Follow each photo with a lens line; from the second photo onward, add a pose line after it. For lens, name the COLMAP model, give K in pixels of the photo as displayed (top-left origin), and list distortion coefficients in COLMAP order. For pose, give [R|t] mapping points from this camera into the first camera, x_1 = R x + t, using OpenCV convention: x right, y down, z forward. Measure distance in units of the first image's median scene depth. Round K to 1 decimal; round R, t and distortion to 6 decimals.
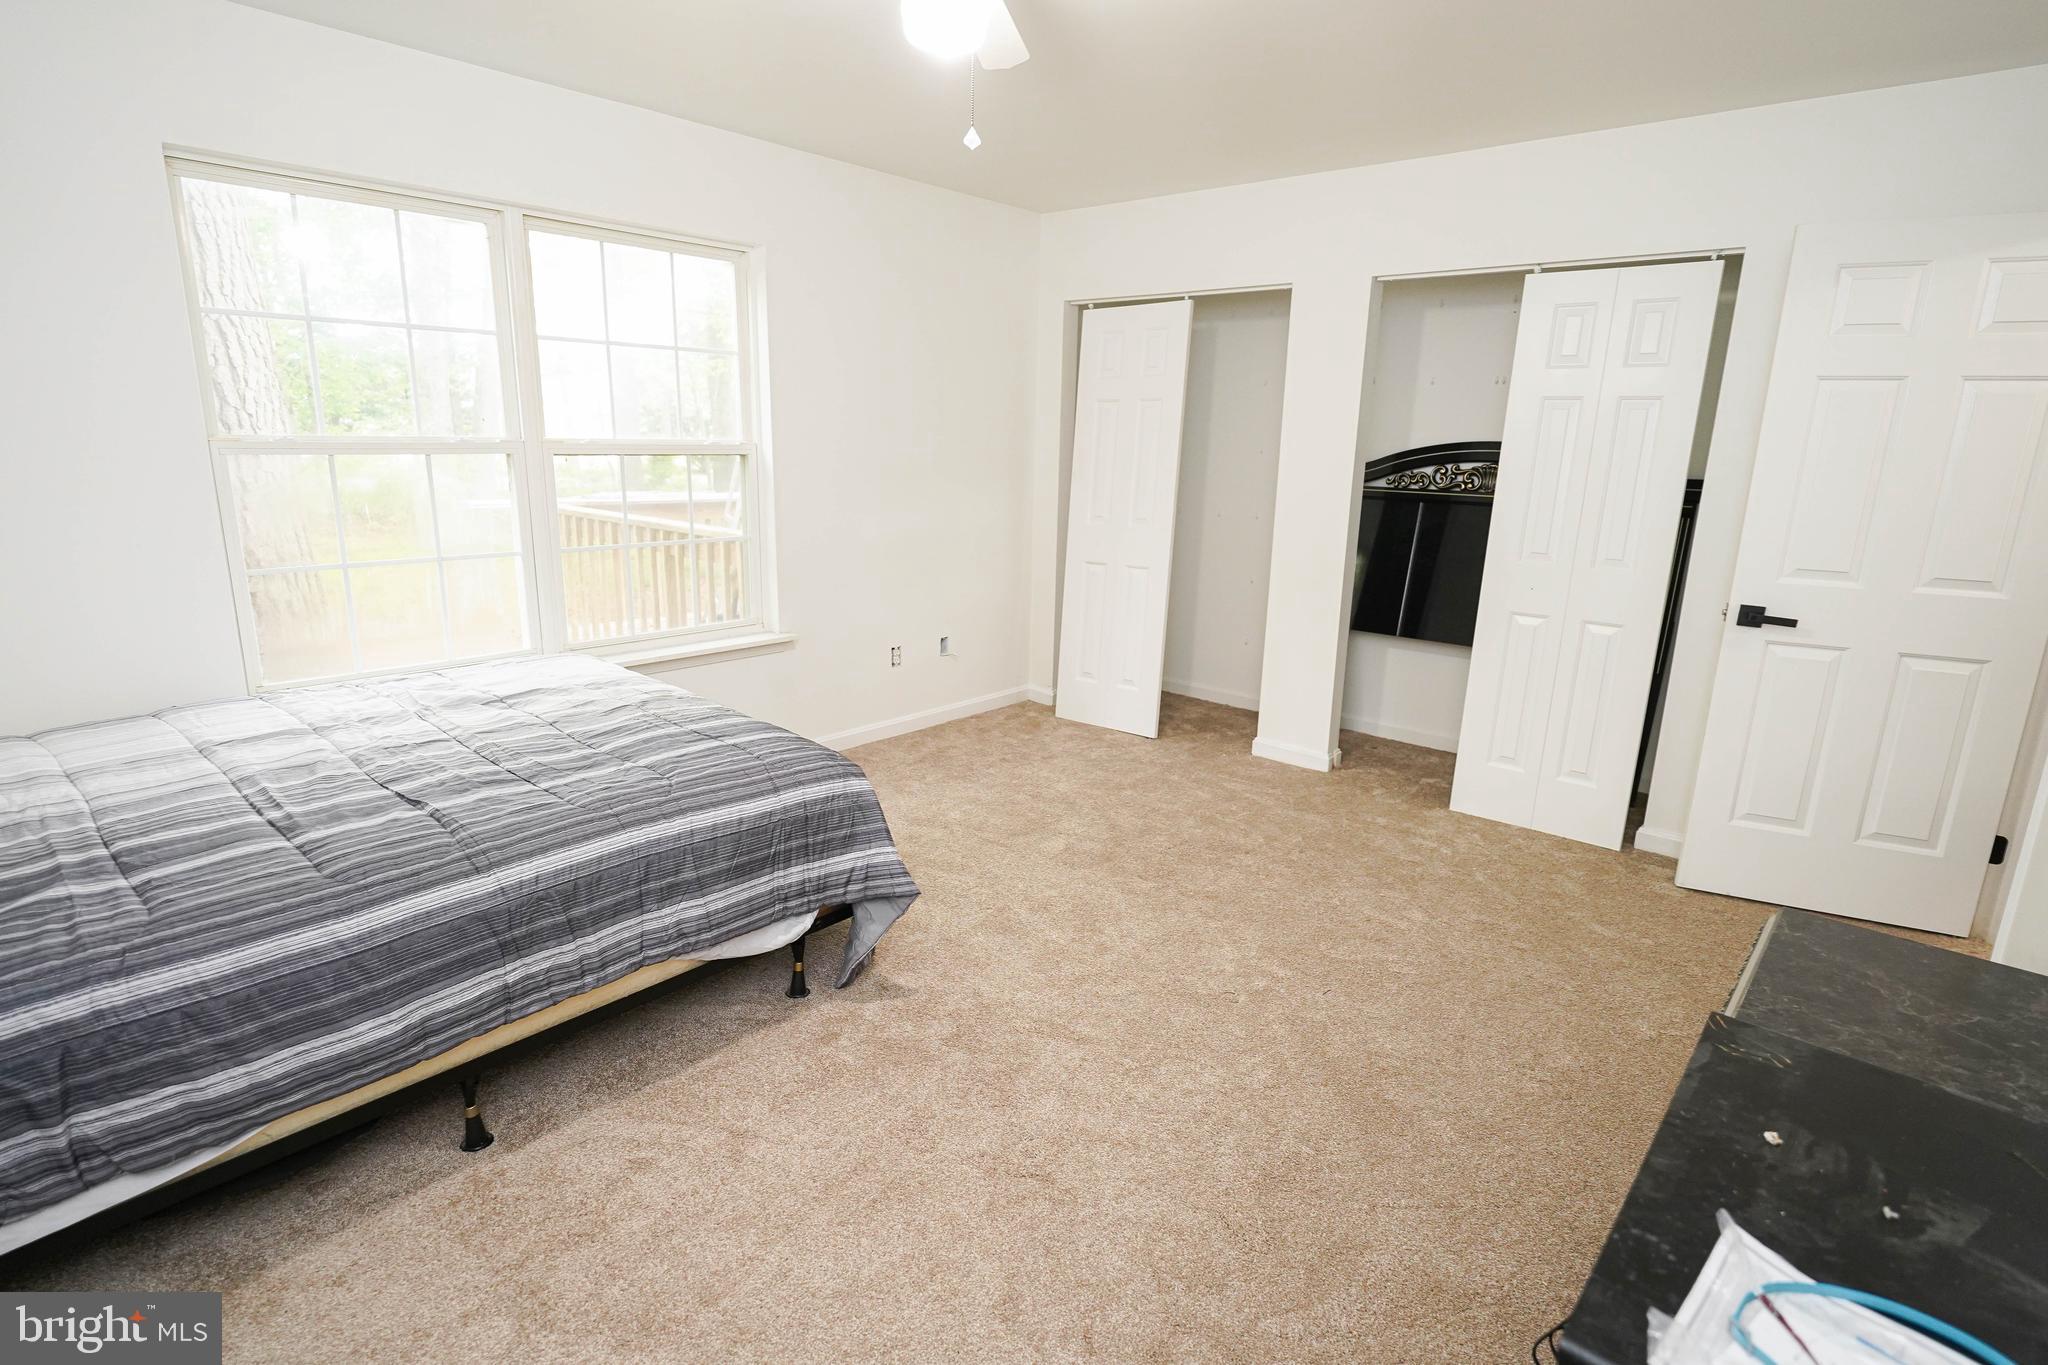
lens RADIAL K [[1039.4, 0, 1024.0], [0, 1039.4, 682.5], [0, 0, 1]] dist [0.002860, 0.000921]
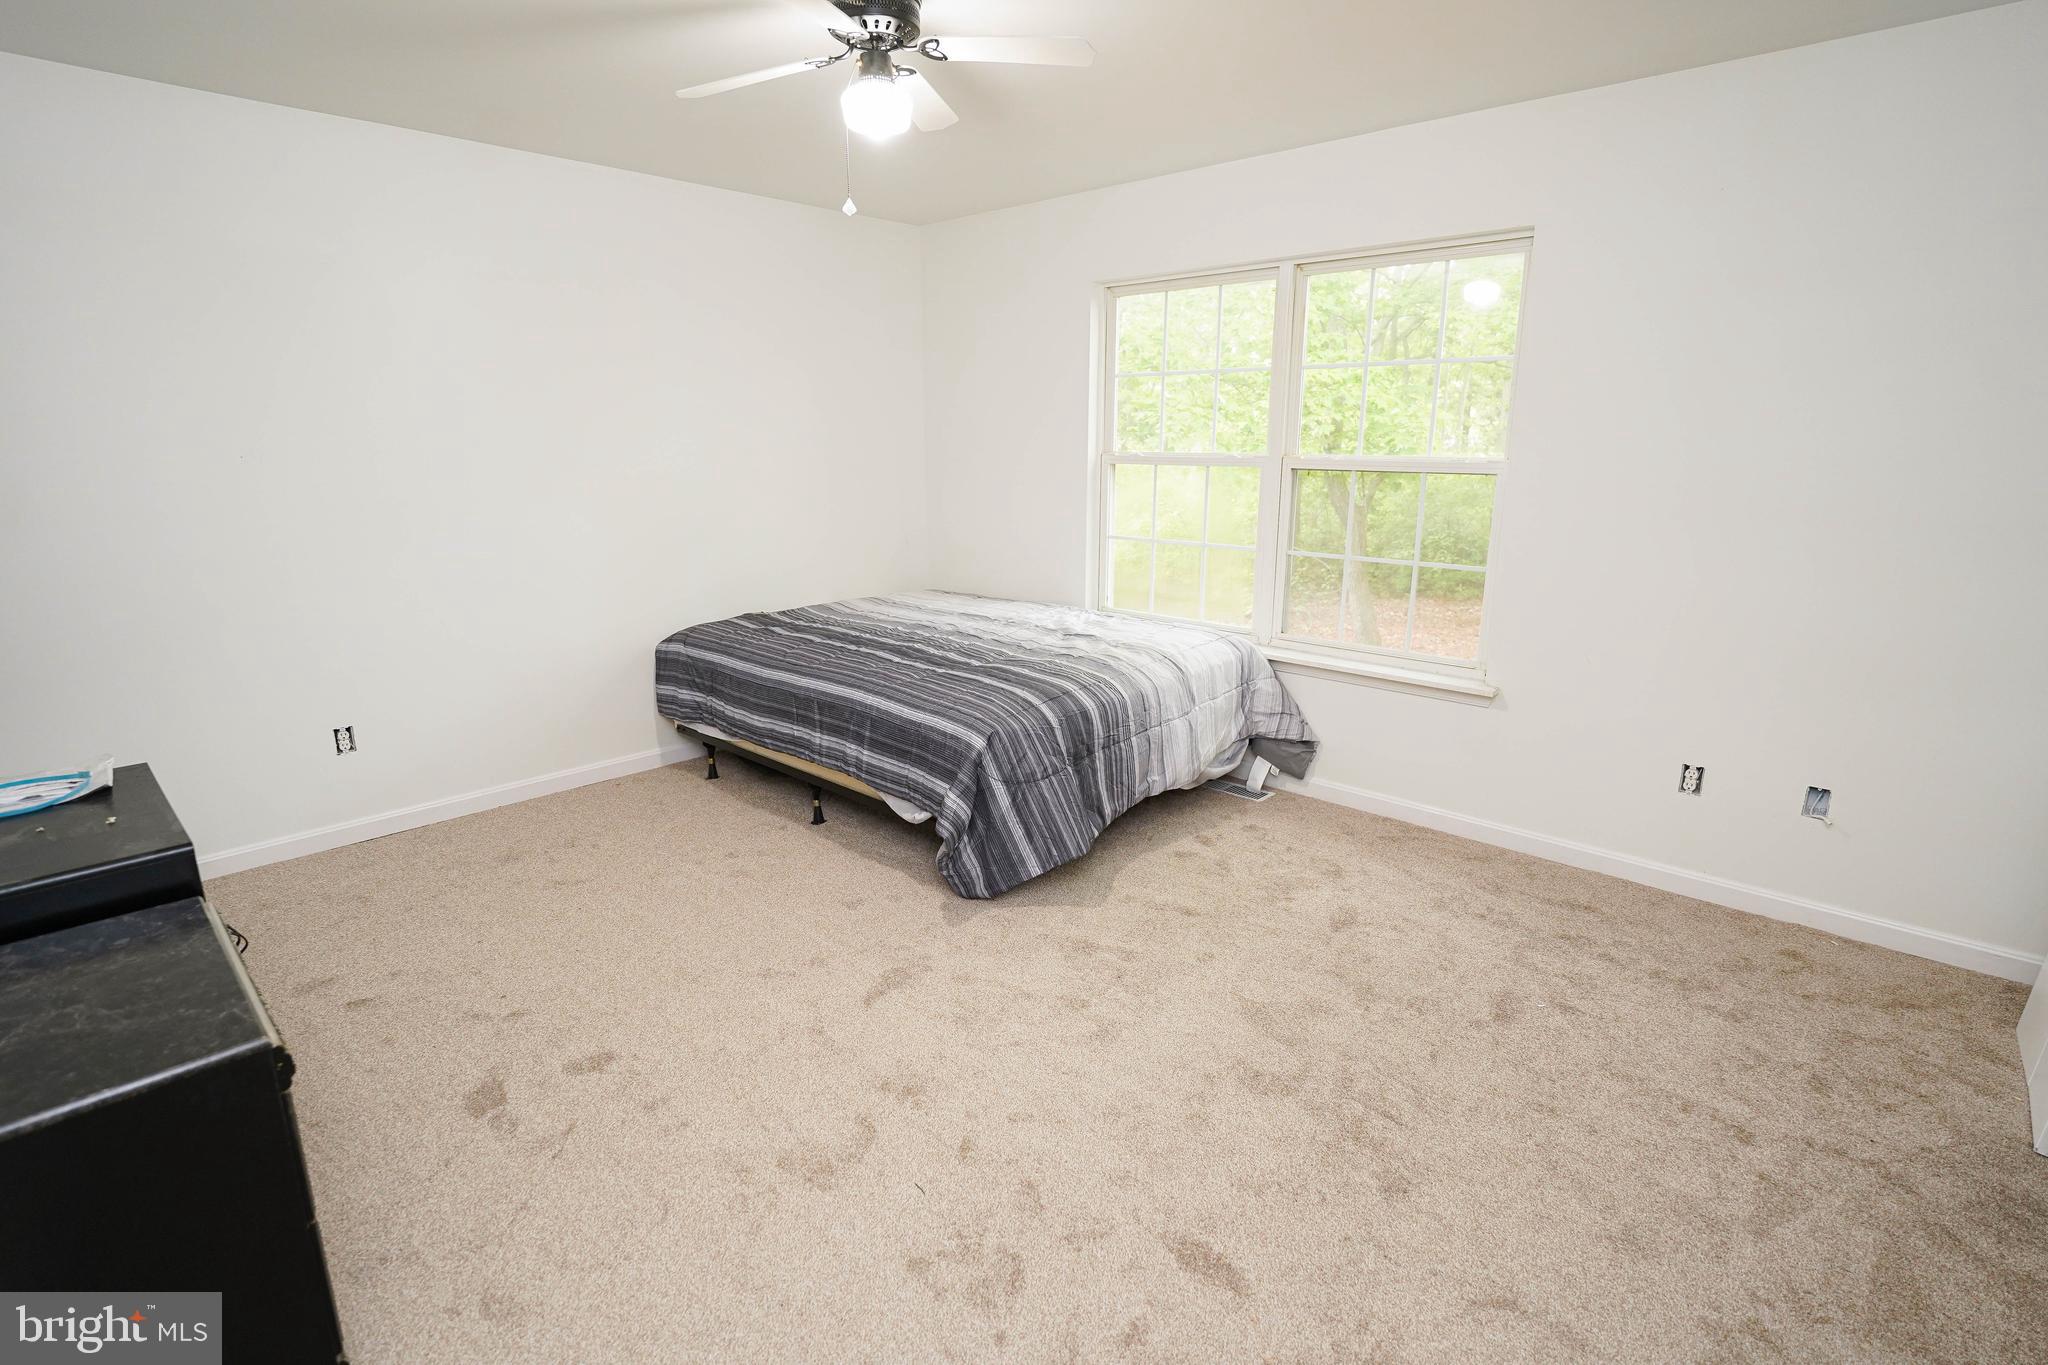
lens RADIAL K [[1019.7, 0, 1024.0], [0, 1019.7, 682.5], [0, 0, 1]] dist [-0.001514, -0.000746]
pose [[-0.040221, 0.216129, -0.975536, 1.052491], [-0.236713, 0.946472, 0.219449, -0.253796], [0.970747, 0.239748, 0.013093, 1.115825]]
